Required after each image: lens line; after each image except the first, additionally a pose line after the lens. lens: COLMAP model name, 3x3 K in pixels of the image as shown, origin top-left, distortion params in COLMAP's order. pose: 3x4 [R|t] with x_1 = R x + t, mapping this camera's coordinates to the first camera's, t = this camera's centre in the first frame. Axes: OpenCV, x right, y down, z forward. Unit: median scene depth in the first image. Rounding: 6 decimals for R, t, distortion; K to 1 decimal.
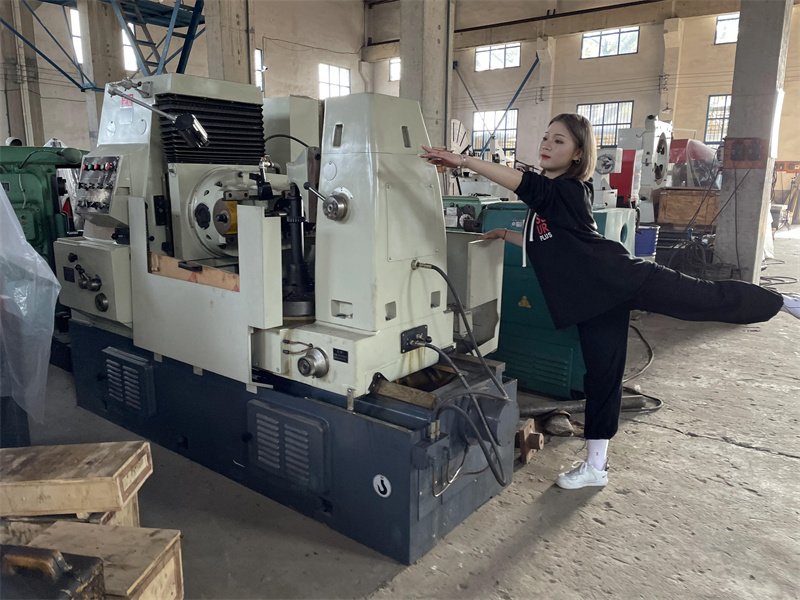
lens RADIAL K [[606.4, 0, 396.1], [0, 606.4, 300.4], [0, 0, 1]] dist [0.095067, -0.121783]
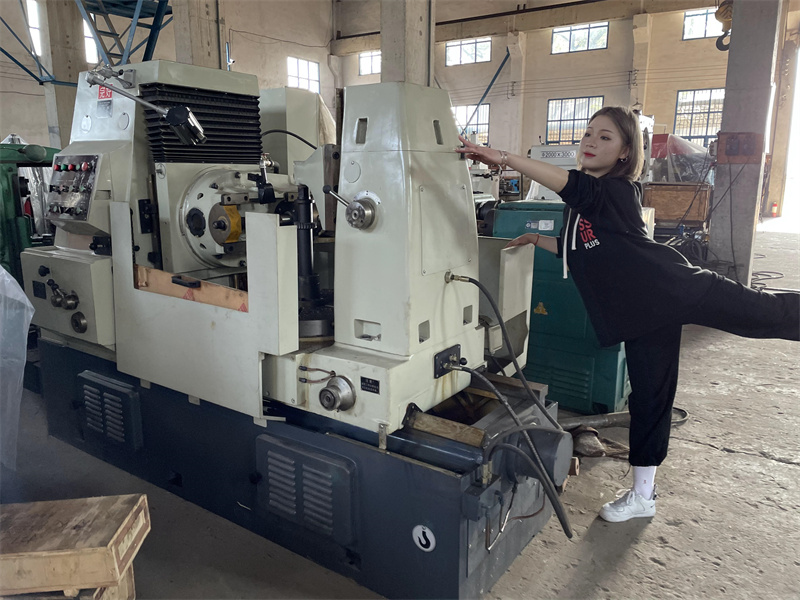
lens RADIAL K [[606.4, 0, 397.1], [0, 606.4, 293.5], [0, 0, 1]] dist [0.095067, -0.121783]
pose [[0.998434, -0.015609, 0.053715, -0.076439], [0.015748, 0.999874, -0.002160, -0.029231], [-0.053674, 0.003002, 0.998554, 0.106143]]
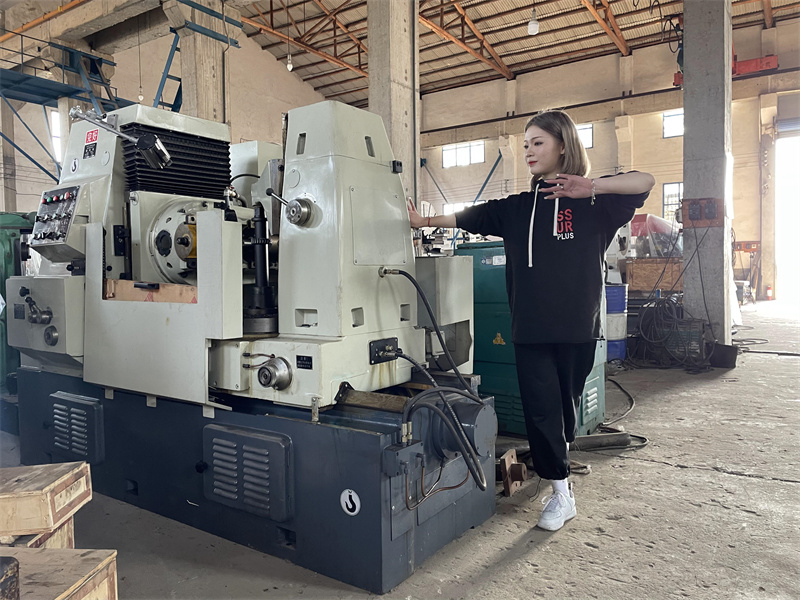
lens RADIAL K [[606.4, 0, 397.6], [0, 606.4, 290.7], [0, 0, 1]] dist [0.095067, -0.121783]
pose [[0.998837, -0.024041, 0.041802, 0.012378], [0.030885, 0.984671, -0.171669, 0.115781], [-0.037034, 0.172760, 0.984267, 0.041231]]
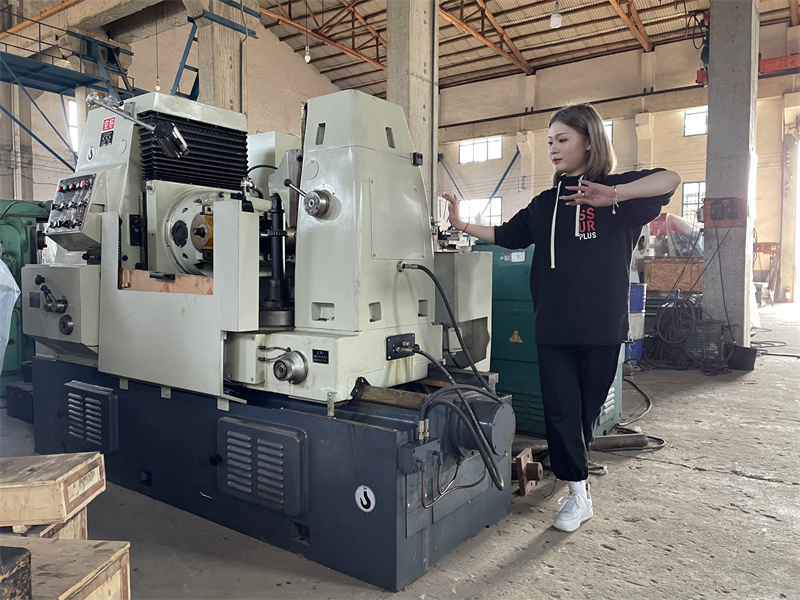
lens RADIAL K [[606.4, 0, 402.5], [0, 606.4, 299.0], [0, 0, 1]] dist [0.095067, -0.121783]
pose [[0.999601, -0.006743, 0.027421, 0.006609], [0.010834, 0.988337, -0.151896, 0.114518], [-0.026077, 0.152133, 0.988016, 0.055451]]
